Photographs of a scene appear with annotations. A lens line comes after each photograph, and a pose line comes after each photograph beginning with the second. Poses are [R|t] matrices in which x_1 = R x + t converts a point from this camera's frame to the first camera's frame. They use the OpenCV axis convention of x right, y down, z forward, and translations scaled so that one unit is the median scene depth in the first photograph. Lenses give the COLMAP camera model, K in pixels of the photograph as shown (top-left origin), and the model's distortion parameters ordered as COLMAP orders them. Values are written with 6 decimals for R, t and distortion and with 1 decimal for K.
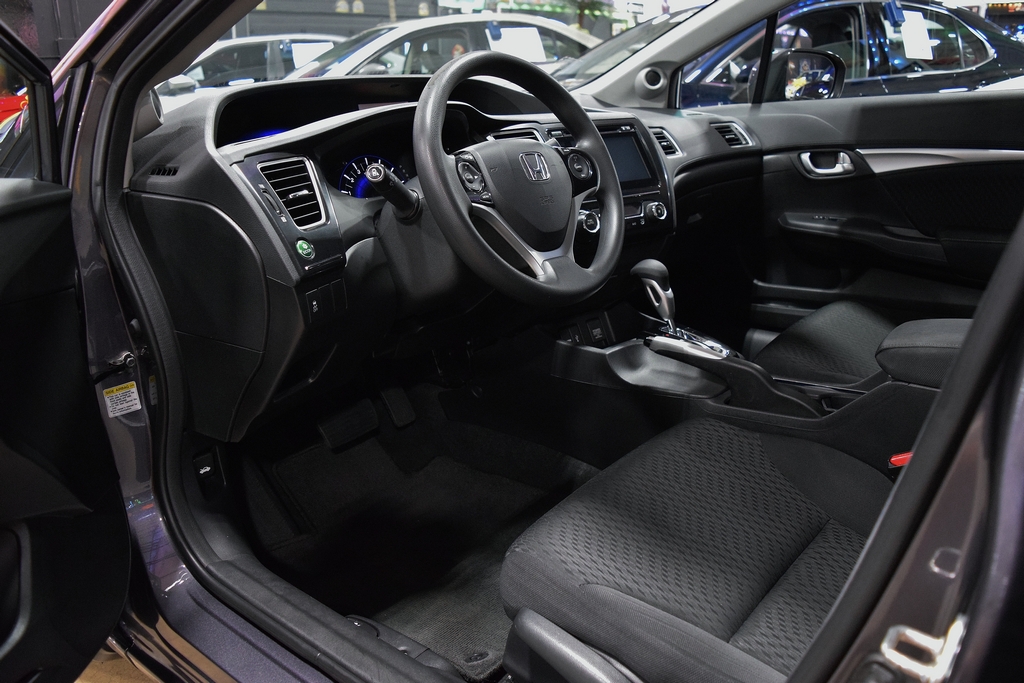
lens RADIAL K [[800.6, 0, 519.7], [0, 800.6, 337.0], [0, 0, 1]] dist [-0.099565, 0.026832]
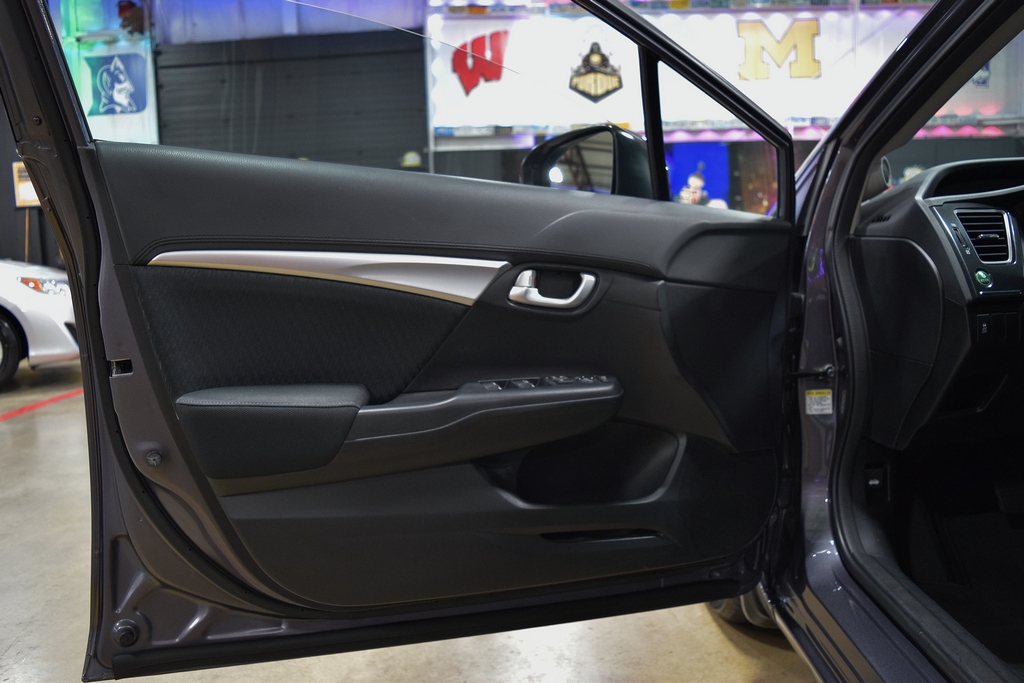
lens RADIAL K [[800.6, 0, 514.1], [0, 800.6, 340.2], [0, 0, 1]] dist [-0.099565, 0.026832]
pose [[0.603115, 0.091996, -0.792331, 0.201013], [-0.232452, 0.970483, -0.064260, 0.191165], [0.763032, 0.222935, 0.606697, -0.170296]]
